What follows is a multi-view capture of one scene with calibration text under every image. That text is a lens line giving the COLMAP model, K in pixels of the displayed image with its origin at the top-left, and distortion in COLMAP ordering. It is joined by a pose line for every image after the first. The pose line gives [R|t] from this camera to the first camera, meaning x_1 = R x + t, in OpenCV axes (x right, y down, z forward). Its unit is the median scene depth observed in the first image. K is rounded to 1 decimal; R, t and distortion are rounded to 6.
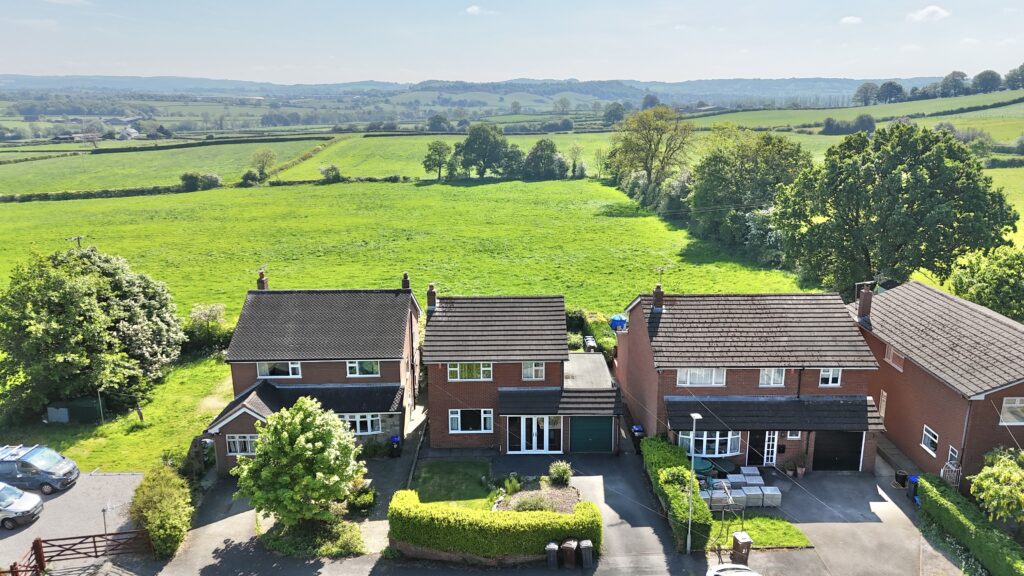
lens RADIAL K [[746.2, 0, 520.7], [0, 746.2, 286.6], [0, 0, 1]] dist [0.117042, -0.132941]
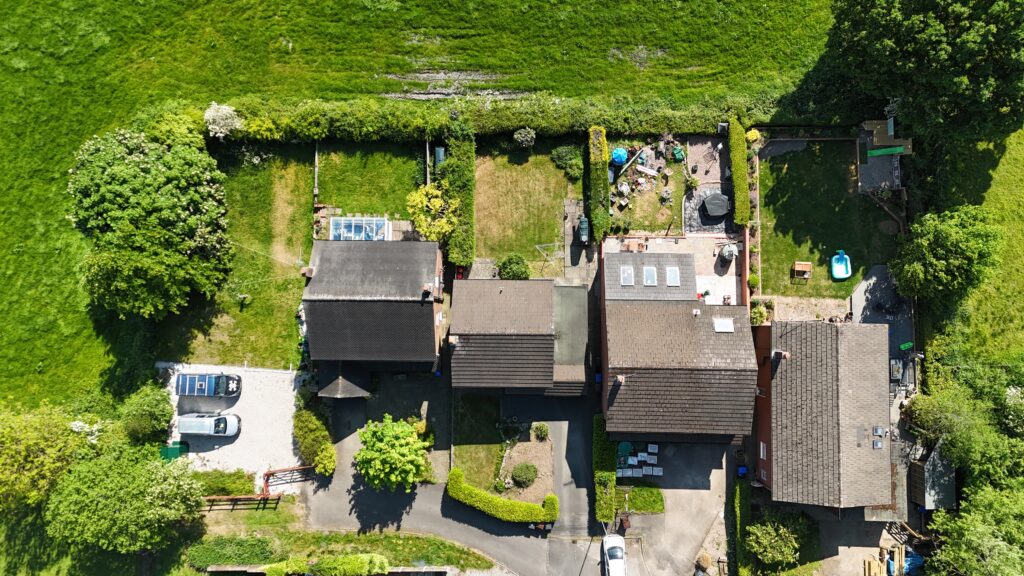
lens RADIAL K [[747.3, 0, 485.0], [0, 747.3, 286.3], [0, 0, 1]] dist [0.001961, -0.006825]
pose [[0.999194, 0.020689, -0.034406, -0.003887], [0.024418, 0.367071, 0.929873, -0.247337], [0.031867, -0.929963, 0.366269, 0.121041]]
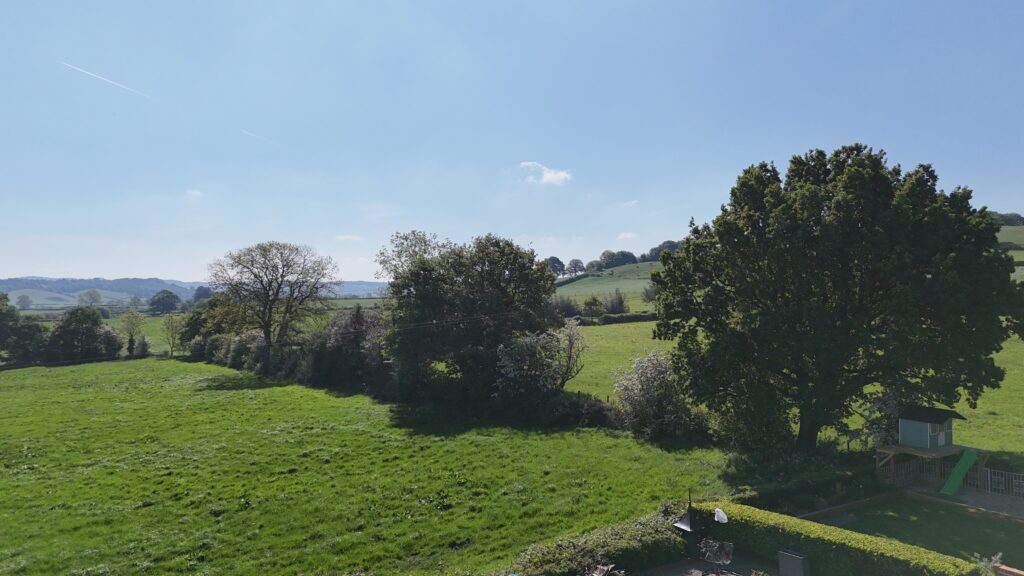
lens RADIAL K [[746.2, 0, 520.7], [0, 746.2, 286.6], [0, 0, 1]] dist [0.117042, -0.132941]
pose [[0.841510, 0.004645, 0.540222, -0.009527], [0.134643, 0.966606, -0.218045, -0.002491], [-0.523195, 0.256224, 0.812783, 0.199675]]
